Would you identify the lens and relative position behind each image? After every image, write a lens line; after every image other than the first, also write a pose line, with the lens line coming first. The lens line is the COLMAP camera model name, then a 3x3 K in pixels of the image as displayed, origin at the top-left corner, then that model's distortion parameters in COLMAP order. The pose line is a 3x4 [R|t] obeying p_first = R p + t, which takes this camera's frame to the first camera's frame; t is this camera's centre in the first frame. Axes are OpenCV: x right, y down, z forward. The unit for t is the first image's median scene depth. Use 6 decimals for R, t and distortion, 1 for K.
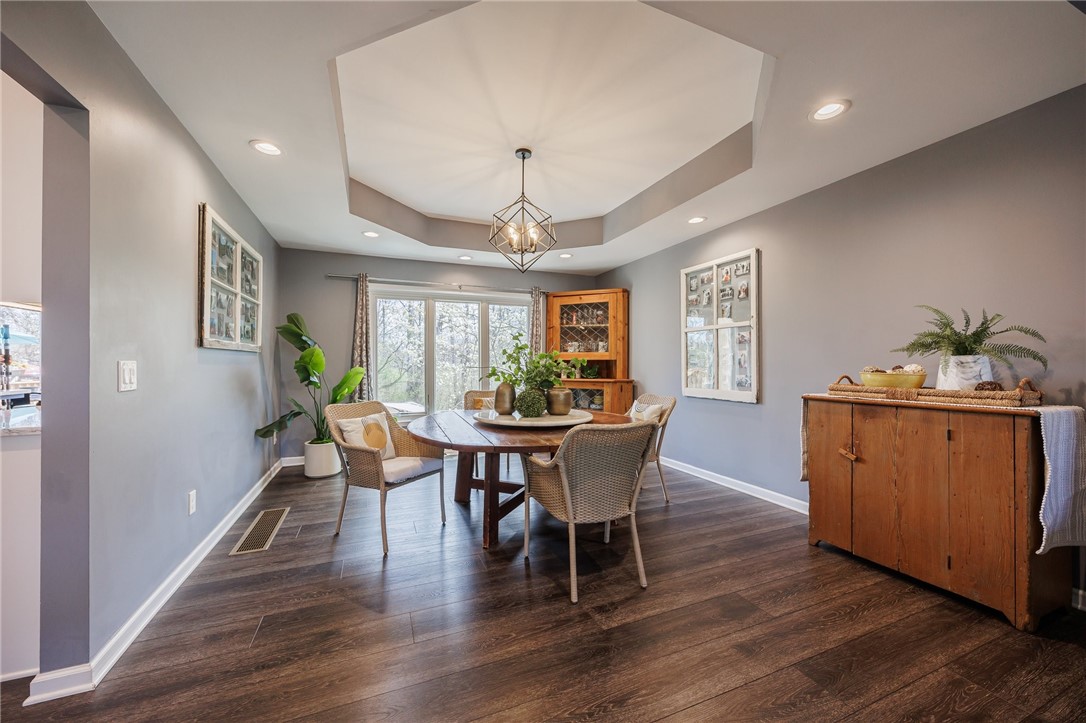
lens RADIAL K [[410.5, 0, 544.7], [0, 410.5, 363.8], [0, 0, 1]] dist [-0.001824, -0.000380]
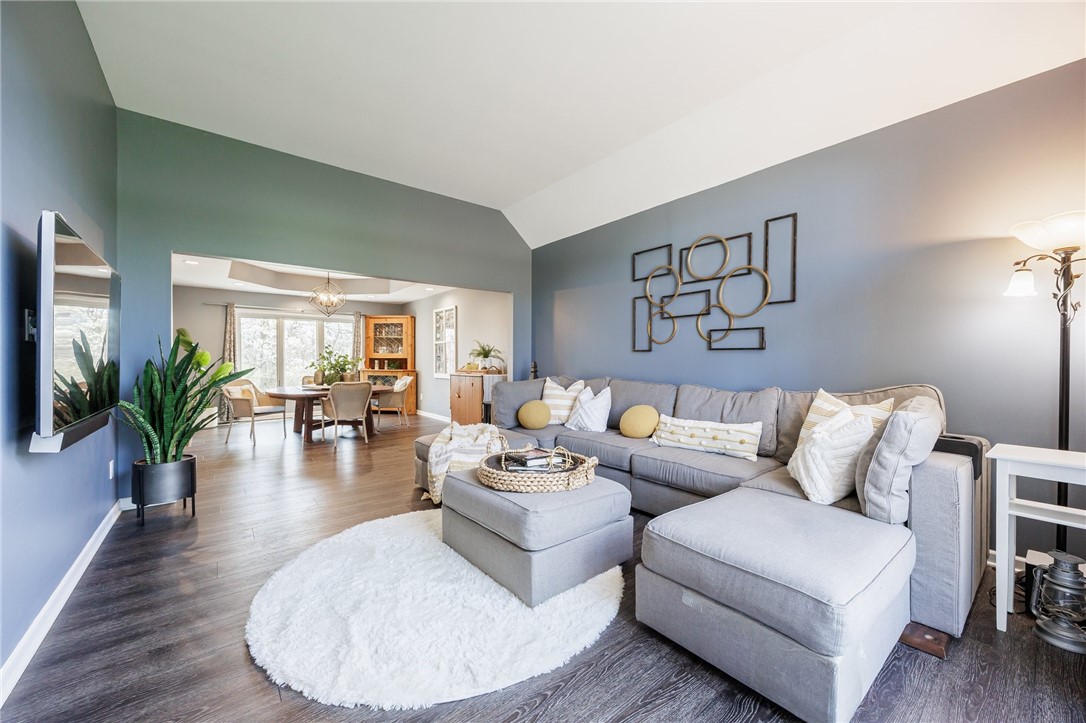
lens RADIAL K [[410.5, 0, 544.7], [0, 410.5, 363.8], [0, 0, 1]] dist [-0.001824, -0.000380]
pose [[0.959650, -0.001153, 0.281194, 0.263261], [-0.001150, 0.999967, 0.008023, -0.000390], [-0.281194, -0.008023, 0.959617, -0.833818]]
